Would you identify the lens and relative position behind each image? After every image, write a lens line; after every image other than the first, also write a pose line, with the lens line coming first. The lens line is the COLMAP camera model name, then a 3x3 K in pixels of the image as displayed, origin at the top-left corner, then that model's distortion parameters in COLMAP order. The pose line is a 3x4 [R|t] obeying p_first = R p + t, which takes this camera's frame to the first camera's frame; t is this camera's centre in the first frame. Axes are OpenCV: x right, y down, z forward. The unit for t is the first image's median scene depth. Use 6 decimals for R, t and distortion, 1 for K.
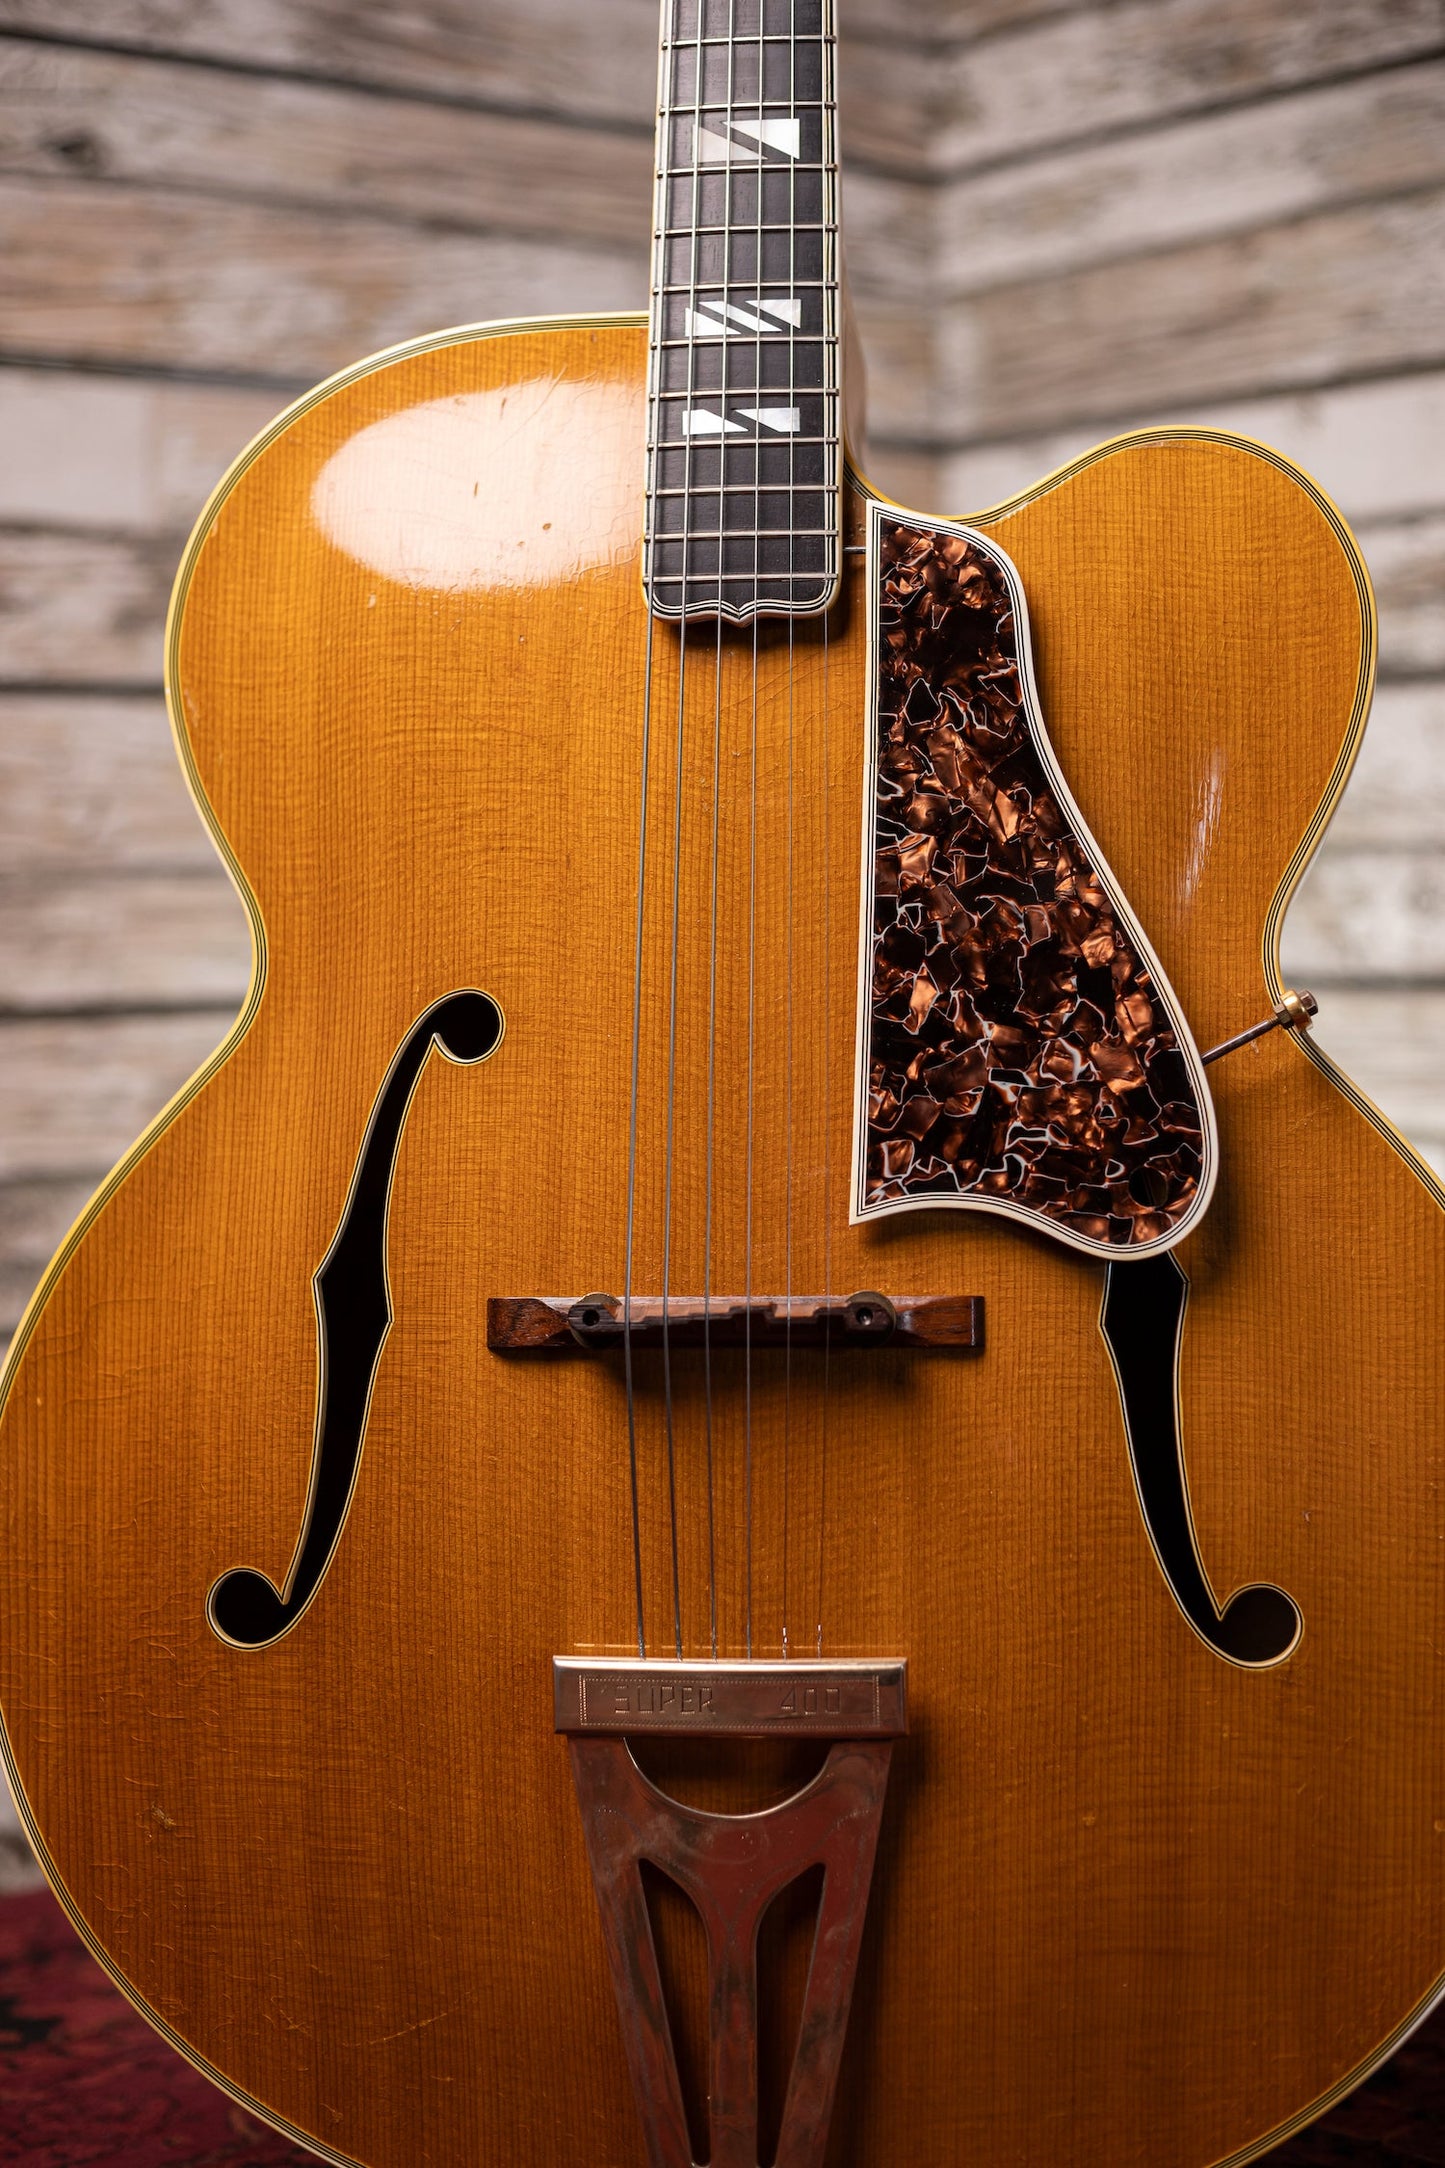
lens RADIAL K [[3242.0, 0, 722.5], [0, 3242.0, 1084.0], [0, 0, 1]] dist [-0.117314, -0.132632]
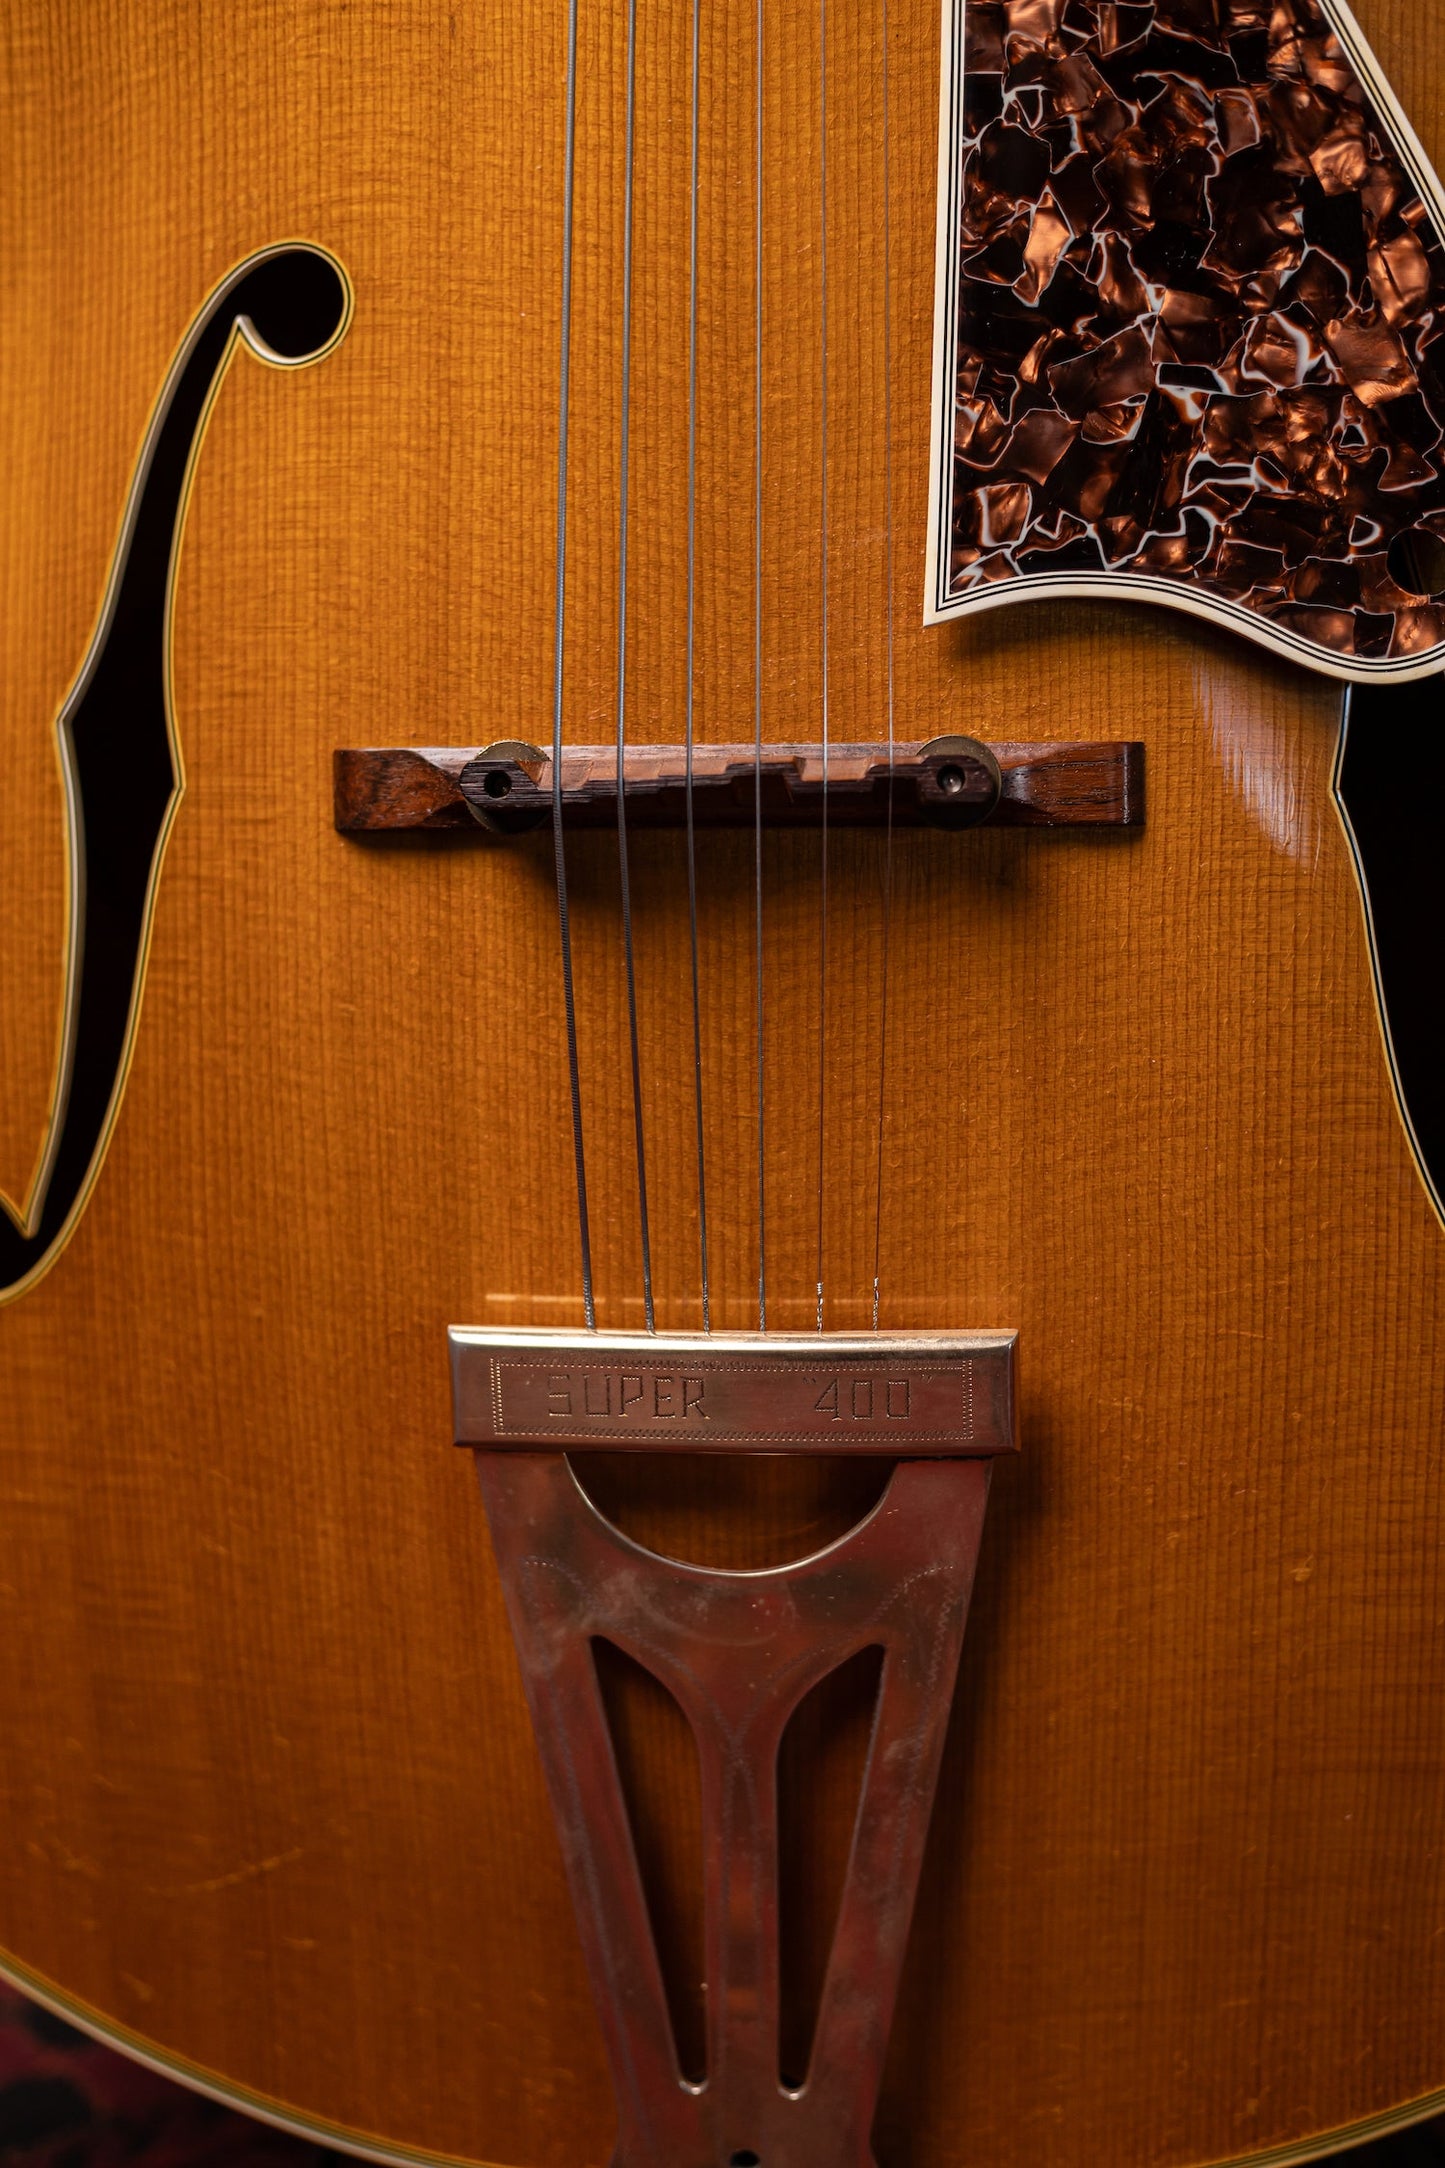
lens RADIAL K [[3380.6, 0, 722.5], [0, 3380.6, 1084.0], [0, 0, 1]] dist [-0.135544, -0.131980]
pose [[0.999963, -0.008486, 0.001710, -0.000157], [0.008018, 0.982386, 0.186693, 0.009769], [-0.003264, -0.186673, 0.982417, 0.364030]]
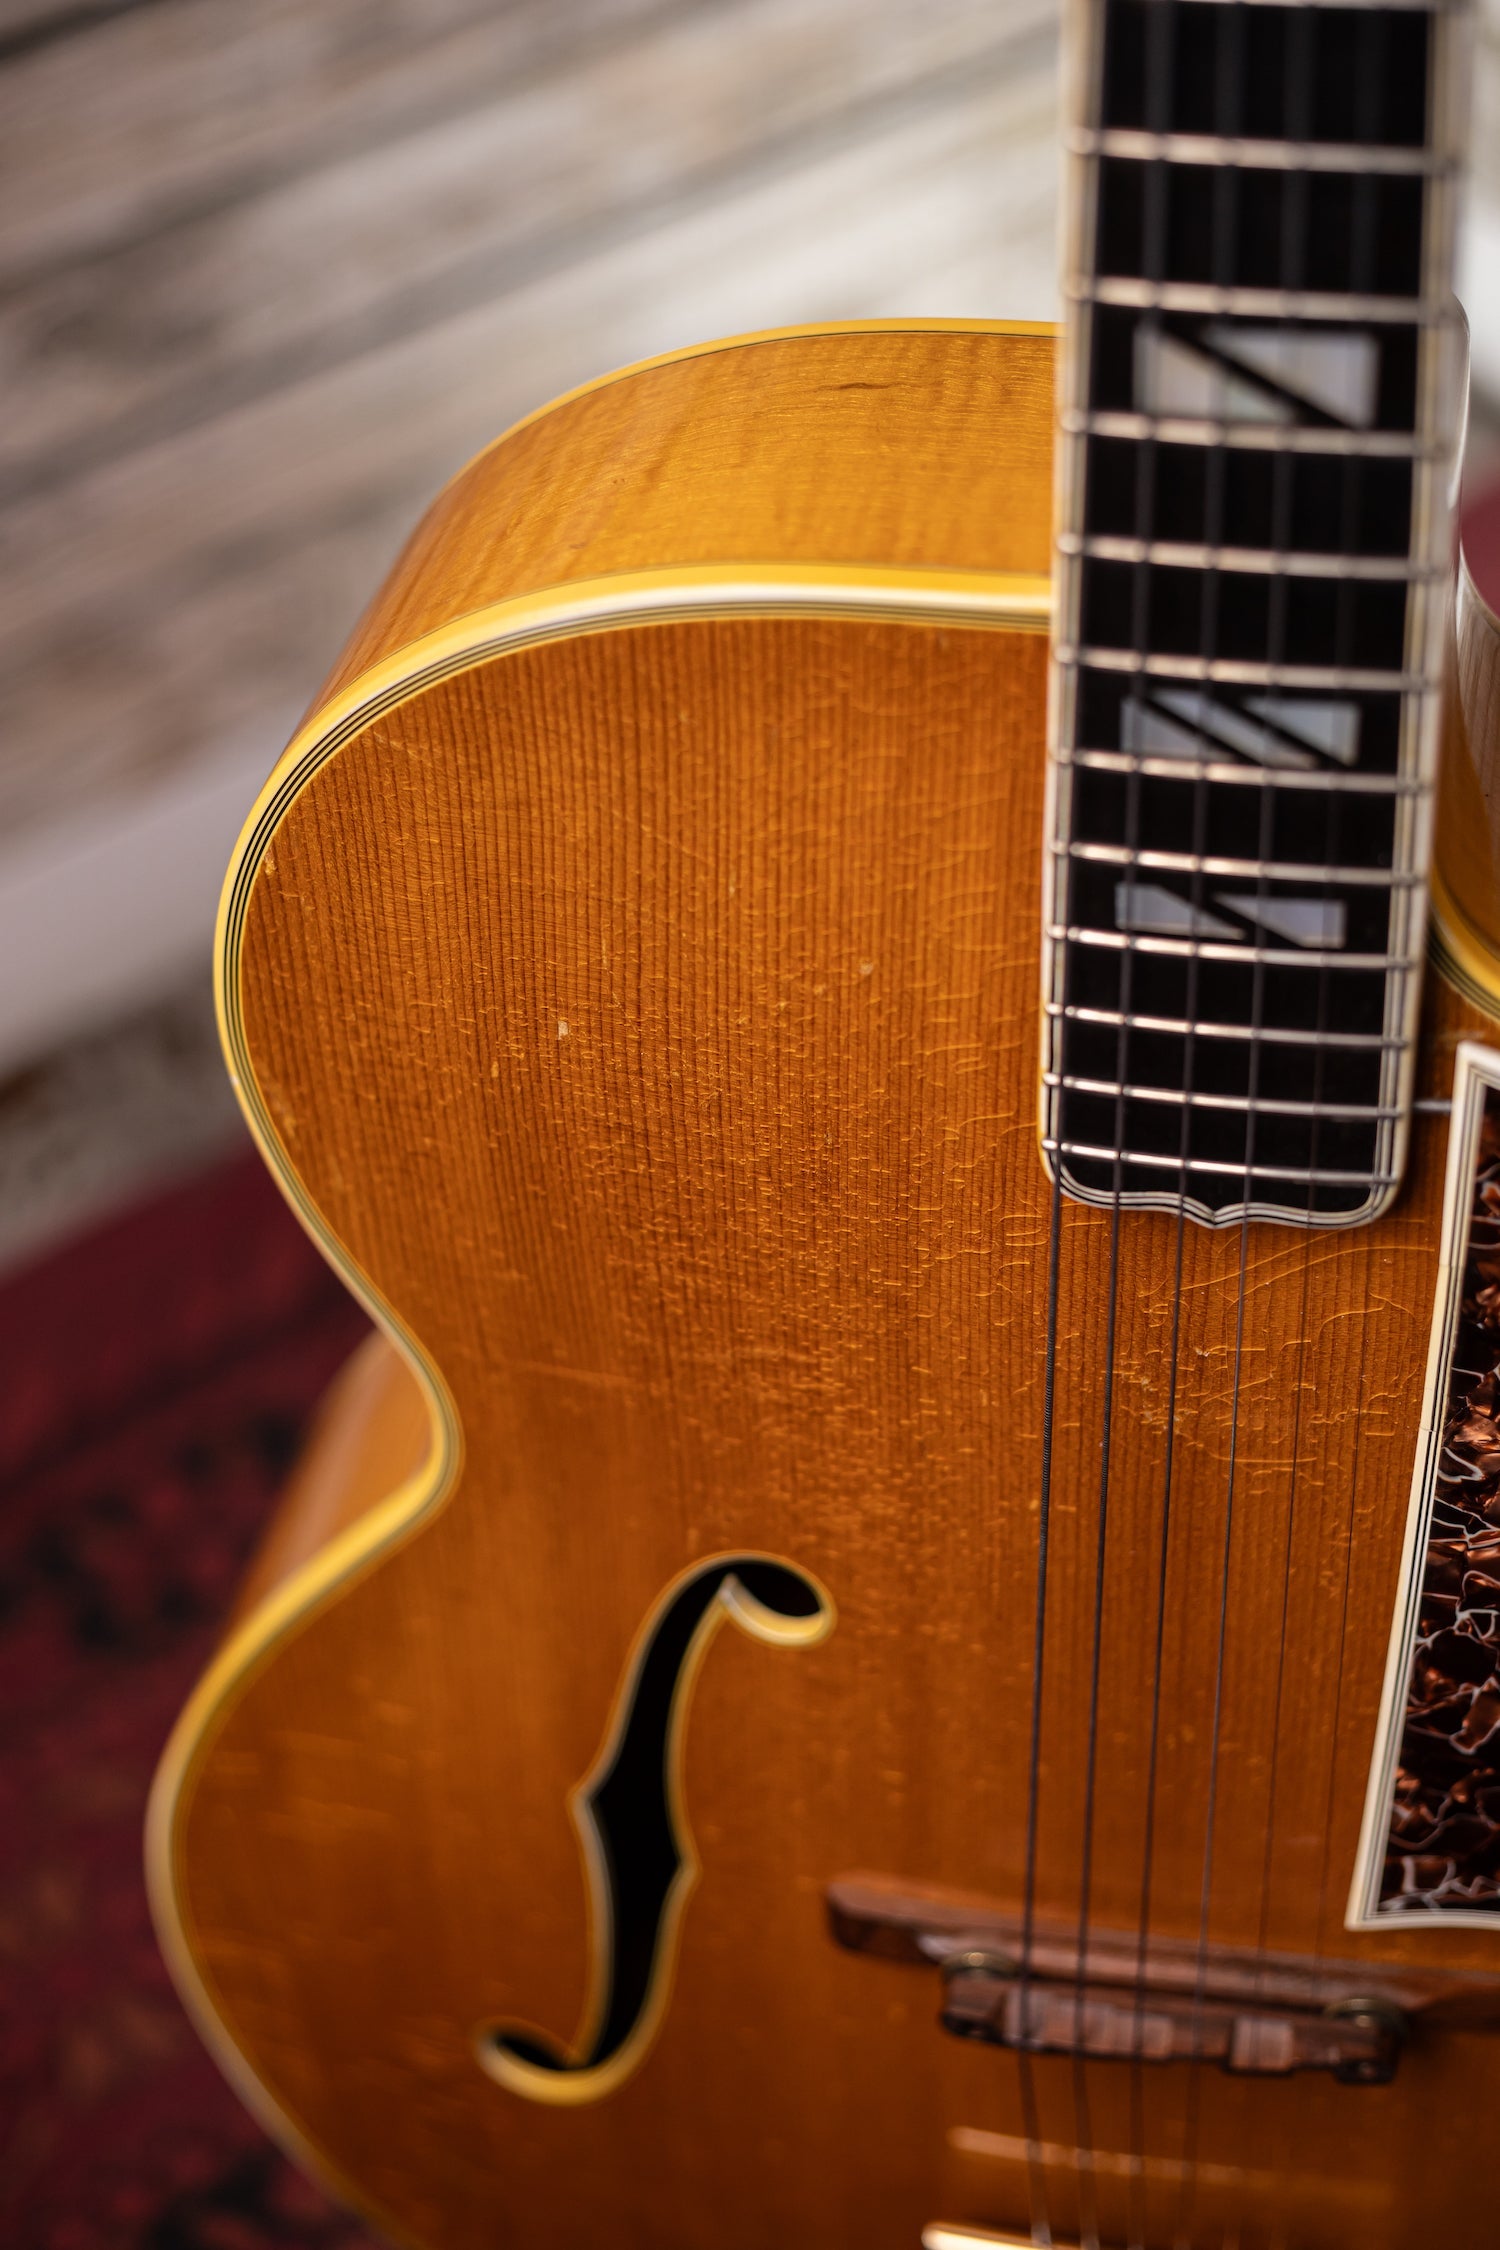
lens RADIAL K [[3508.5, 0, 750.0], [0, 3508.5, 1125.0], [0, 0, 1]] dist [-0.135544, -0.131980]
pose [[0.994475, 0.012497, -0.104231, -0.012101], [0.062393, 0.728121, 0.682603, -0.581644], [0.084423, -0.685335, 0.723318, 0.572397]]
